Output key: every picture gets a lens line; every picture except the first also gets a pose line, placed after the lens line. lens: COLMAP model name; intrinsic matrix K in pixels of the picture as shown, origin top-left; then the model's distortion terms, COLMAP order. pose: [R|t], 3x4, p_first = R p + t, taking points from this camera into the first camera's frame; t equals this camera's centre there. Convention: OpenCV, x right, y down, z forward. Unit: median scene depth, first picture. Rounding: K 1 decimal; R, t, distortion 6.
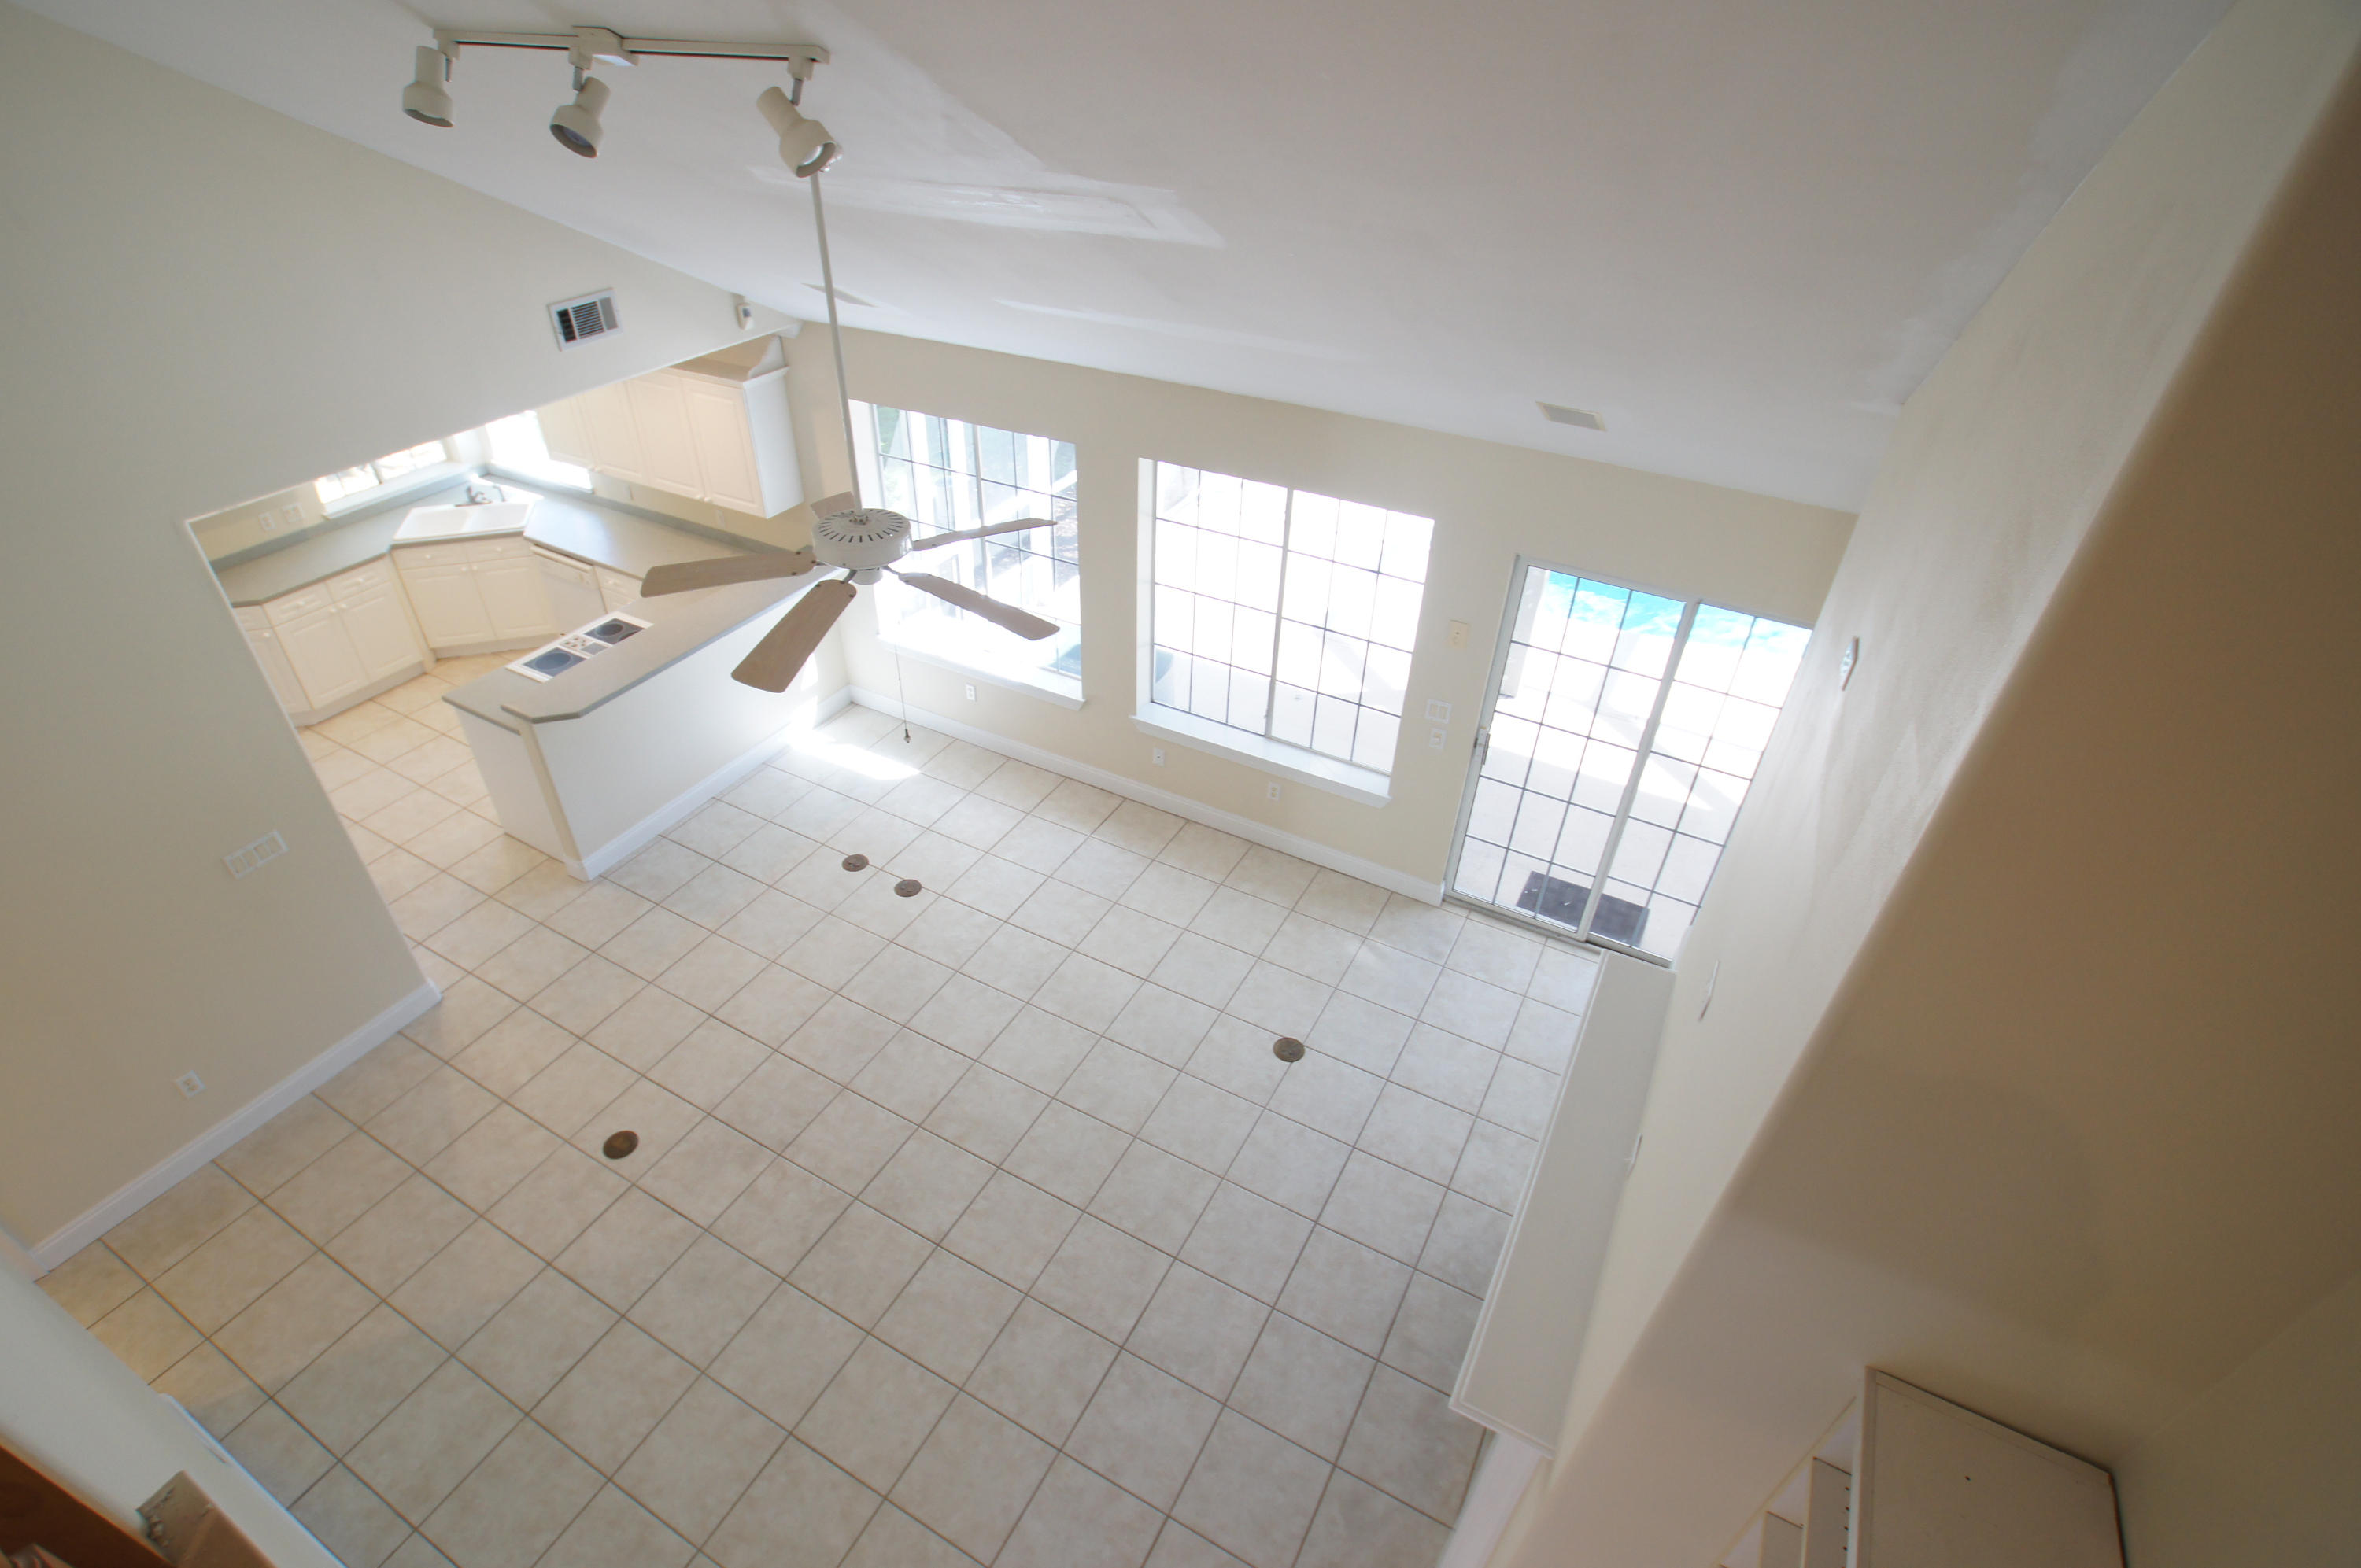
lens RADIAL K [[1125.0, 0, 1112.8], [0, 1125.0, 804.8], [0, 0, 1]] dist [-0.021375, 0.001477]
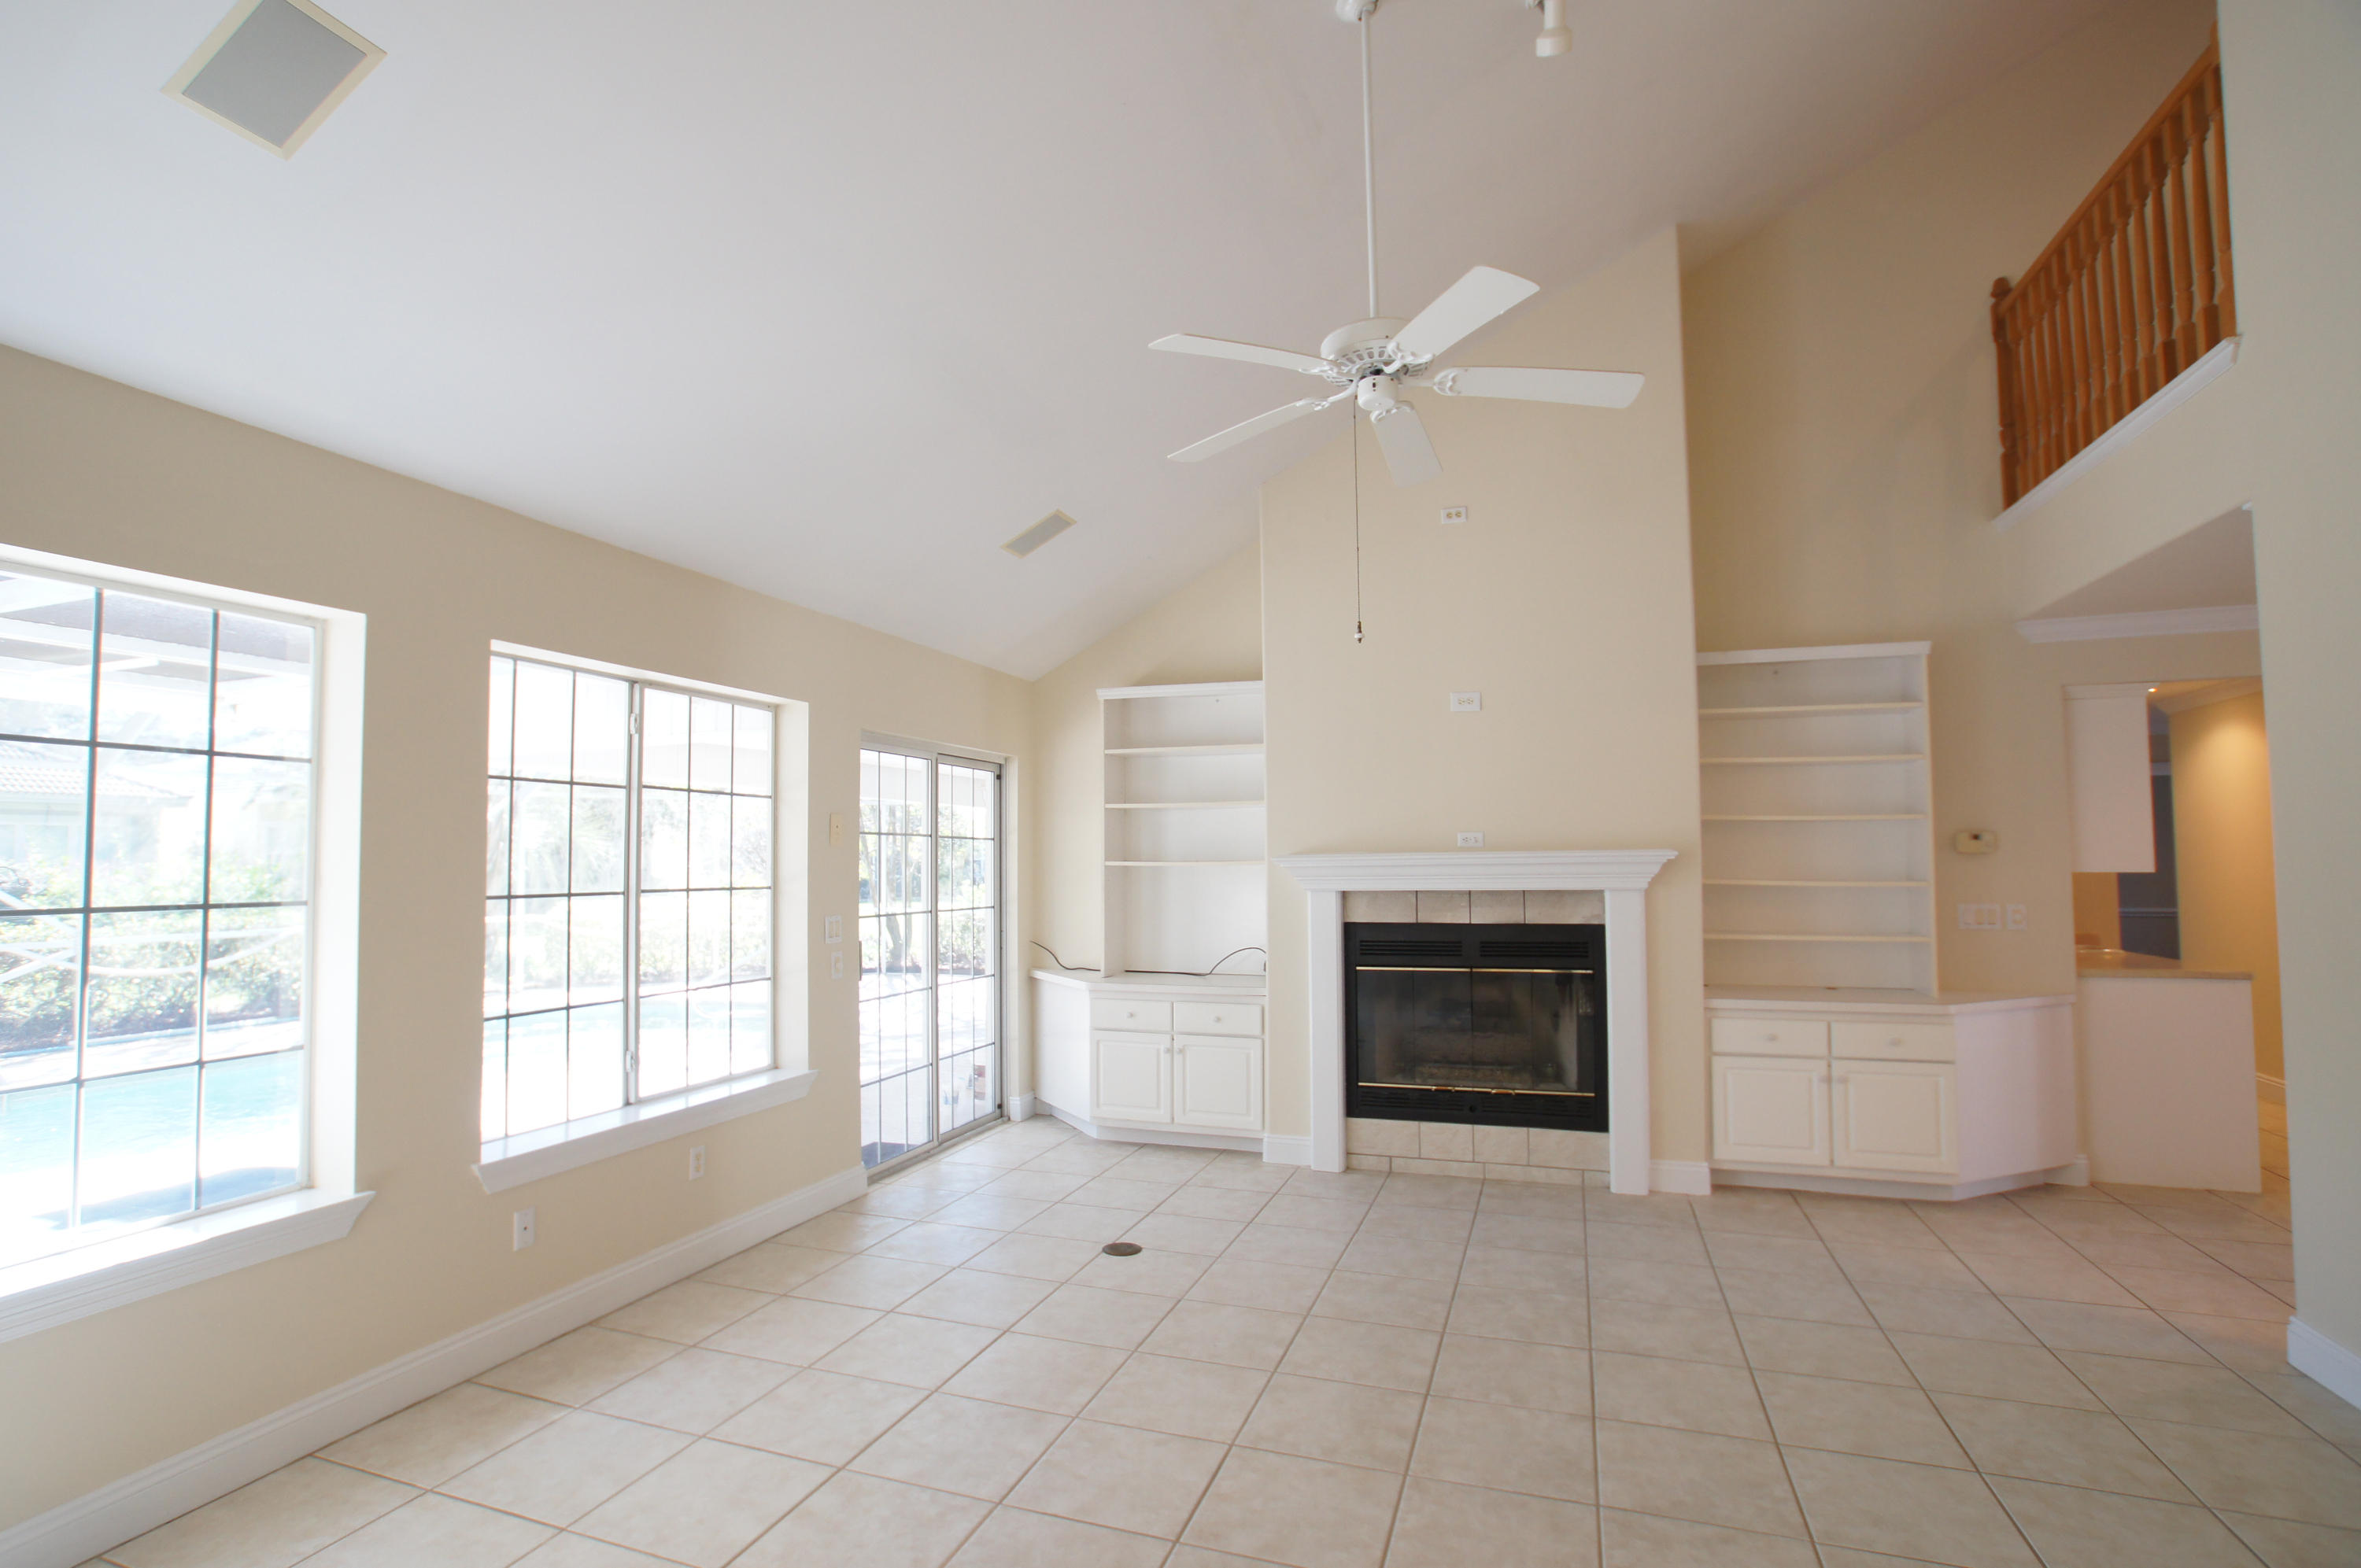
lens RADIAL K [[1125.0, 0, 1162.9], [0, 1125.0, 794.5], [0, 0, 1]] dist [-0.021375, 0.001477]
pose [[-0.172858, 0.054157, 0.983457, -0.681669], [0.600139, 0.797523, 0.061566, -0.073870], [-0.780995, 0.600853, -0.170360, 0.969351]]
